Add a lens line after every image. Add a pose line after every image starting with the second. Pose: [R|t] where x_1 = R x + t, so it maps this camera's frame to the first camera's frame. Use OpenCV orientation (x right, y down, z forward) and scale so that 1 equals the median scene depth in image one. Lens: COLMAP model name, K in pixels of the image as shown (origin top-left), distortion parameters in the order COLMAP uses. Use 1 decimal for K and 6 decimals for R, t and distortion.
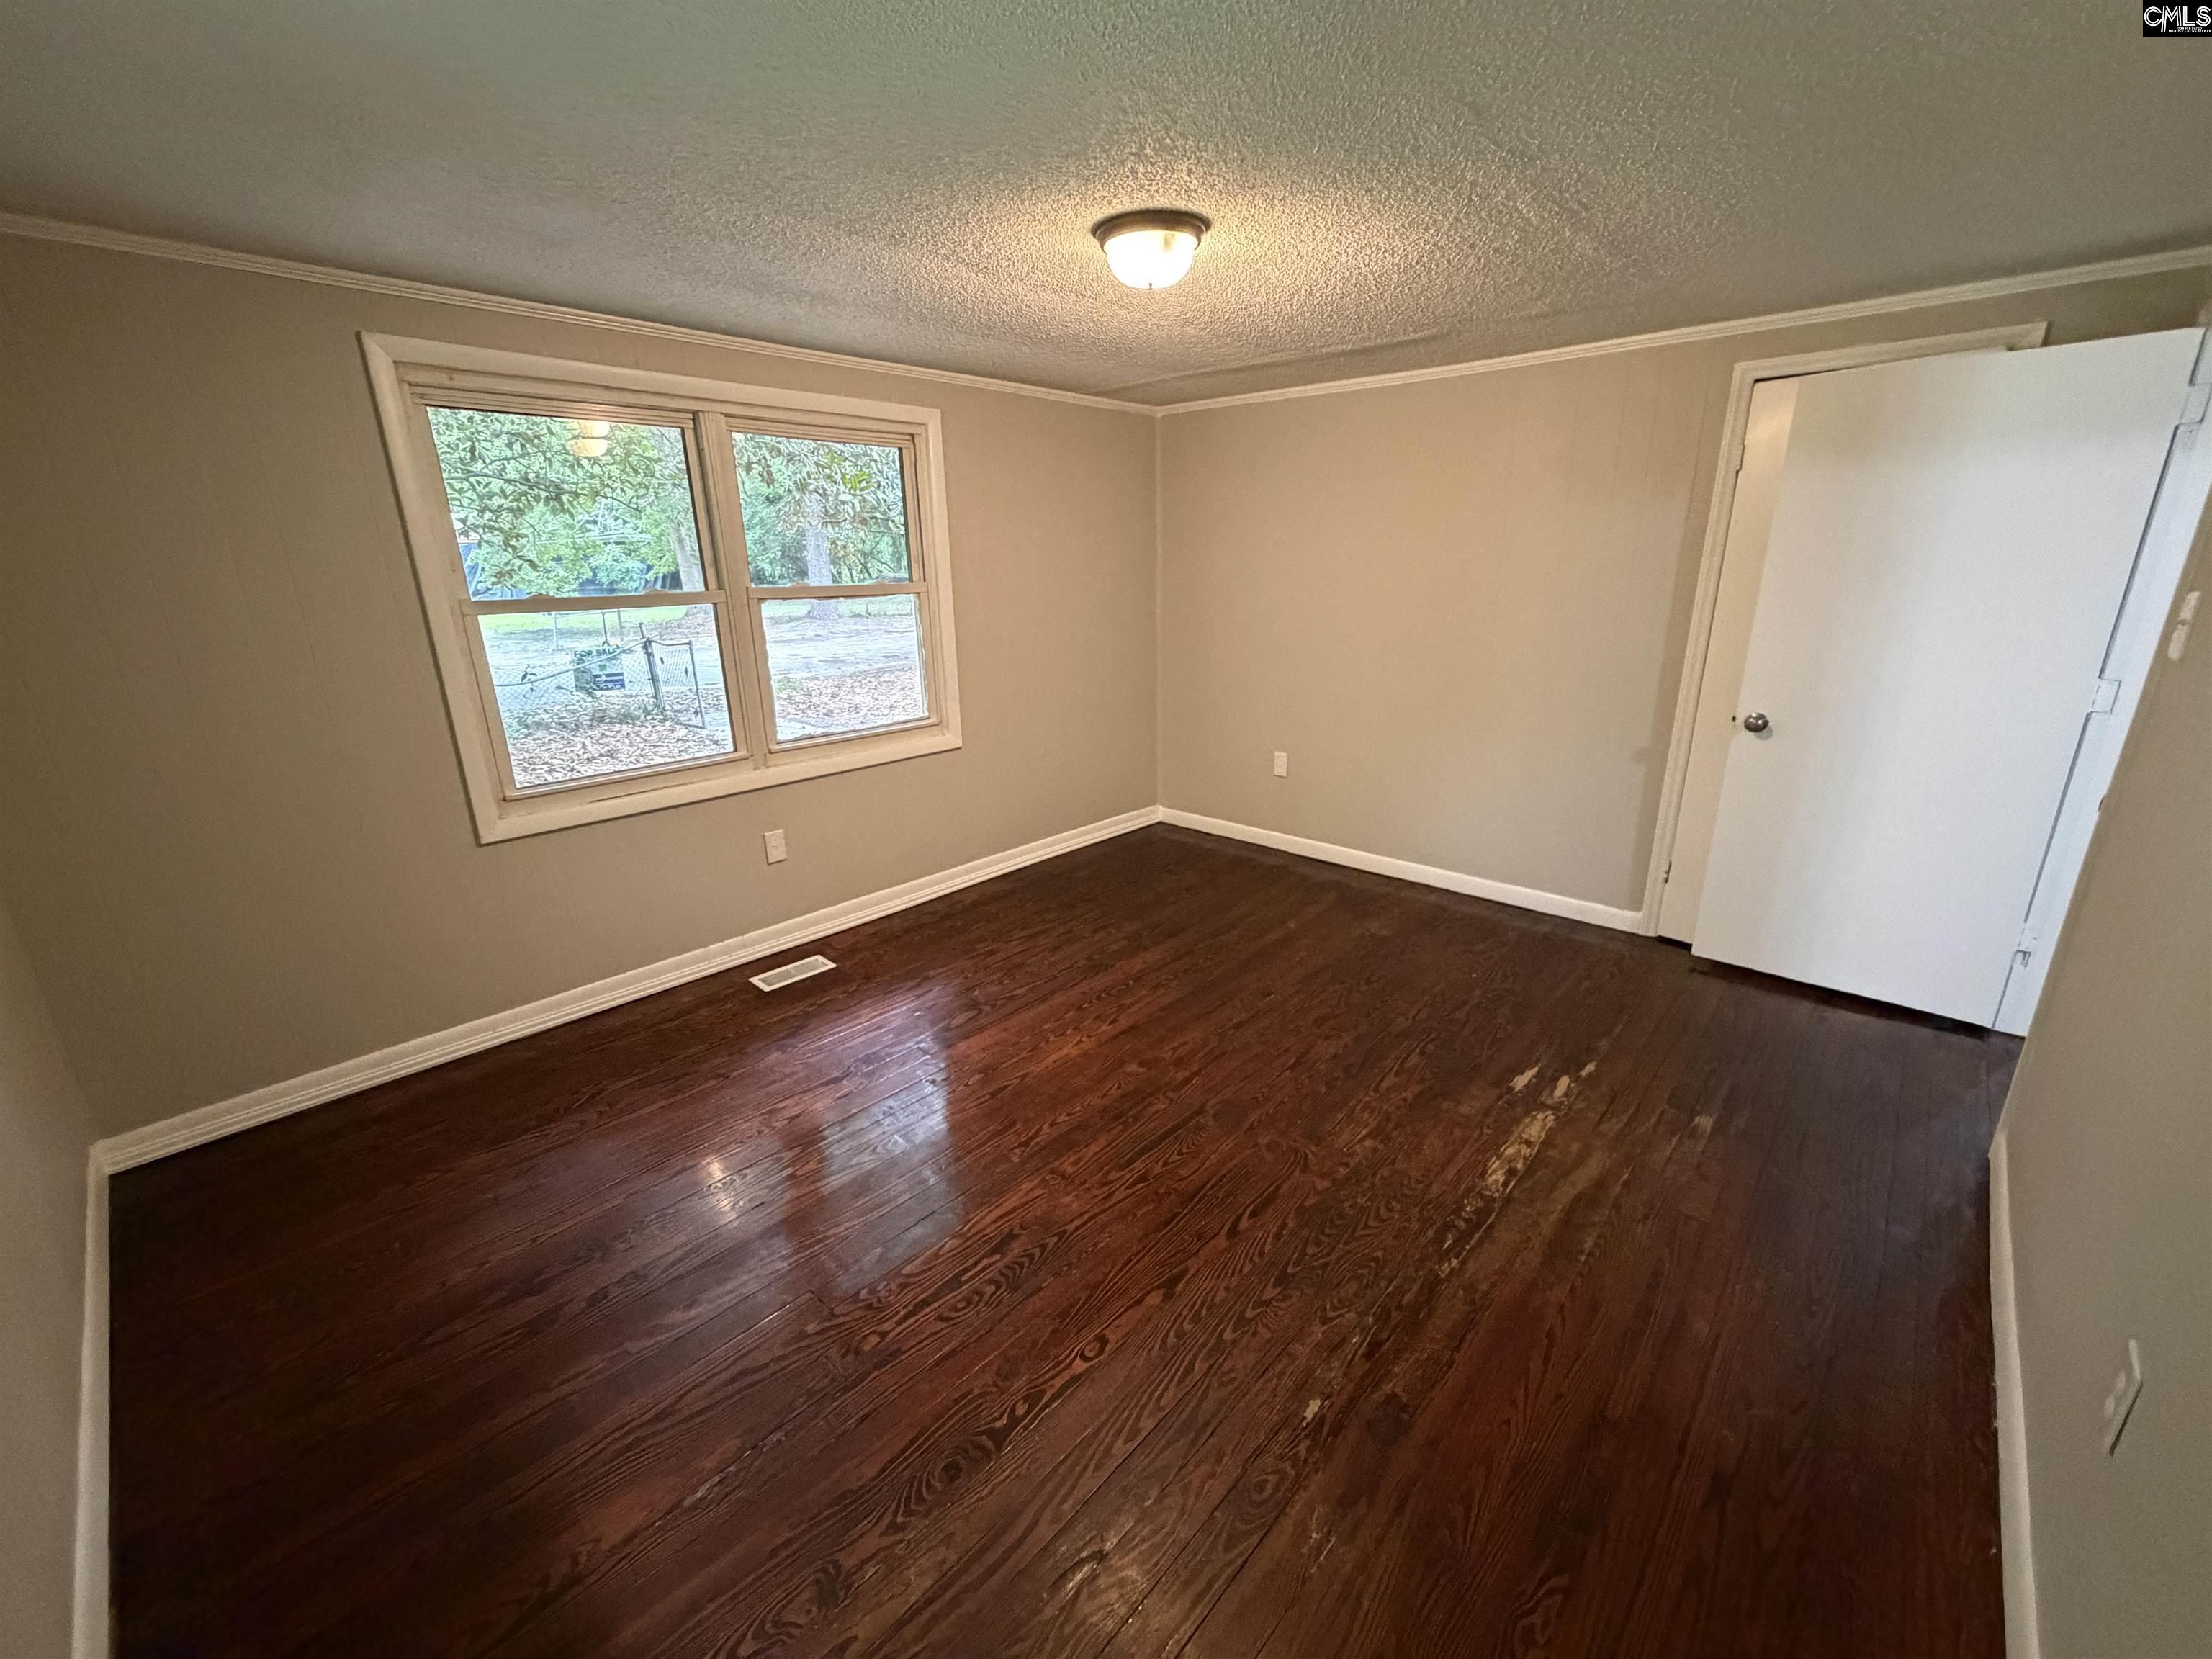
lens RADIAL K [[880.9, 0, 1102.6], [0, 880.9, 834.8], [0, 0, 1]] dist [0.000212, -0.000160]
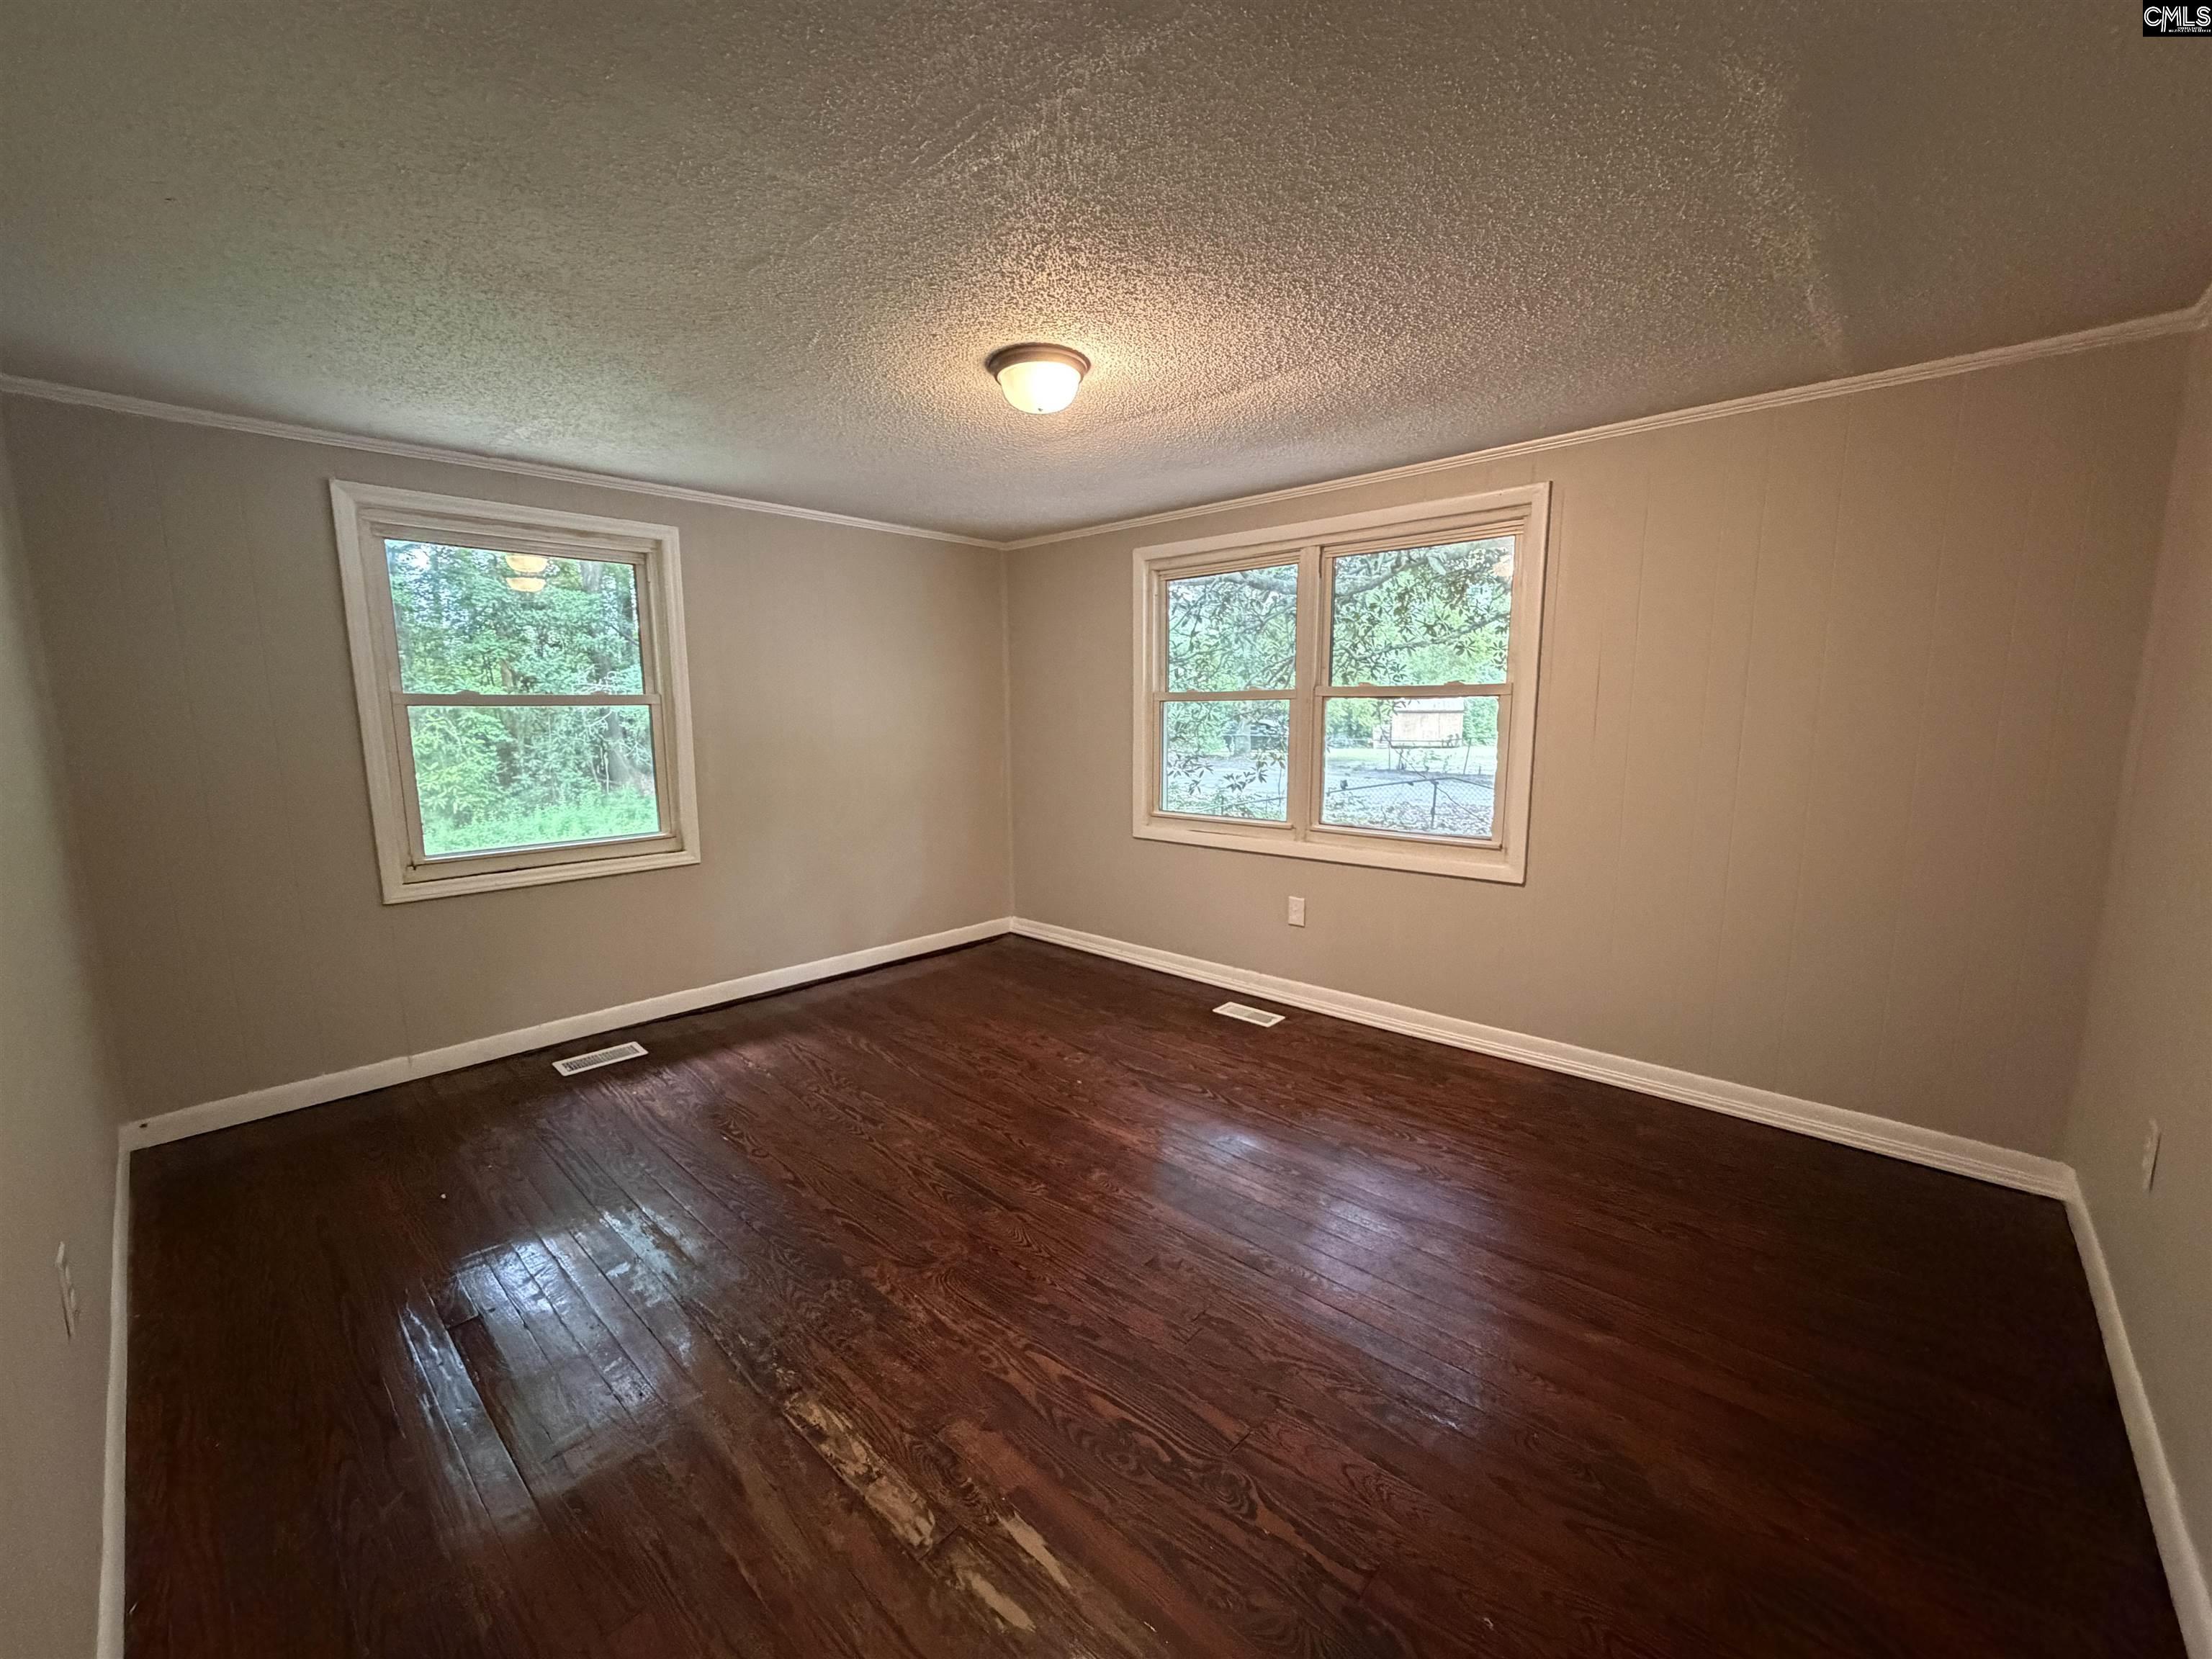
lens RADIAL K [[880.9, 0, 1102.6], [0, 880.9, 834.8], [0, 0, 1]] dist [0.000212, -0.000160]
pose [[0.001763, 0.158126, -0.987417, 0.916534], [-0.289539, 0.945205, 0.150849, -0.224477], [0.957165, 0.285630, 0.047450, 0.862974]]
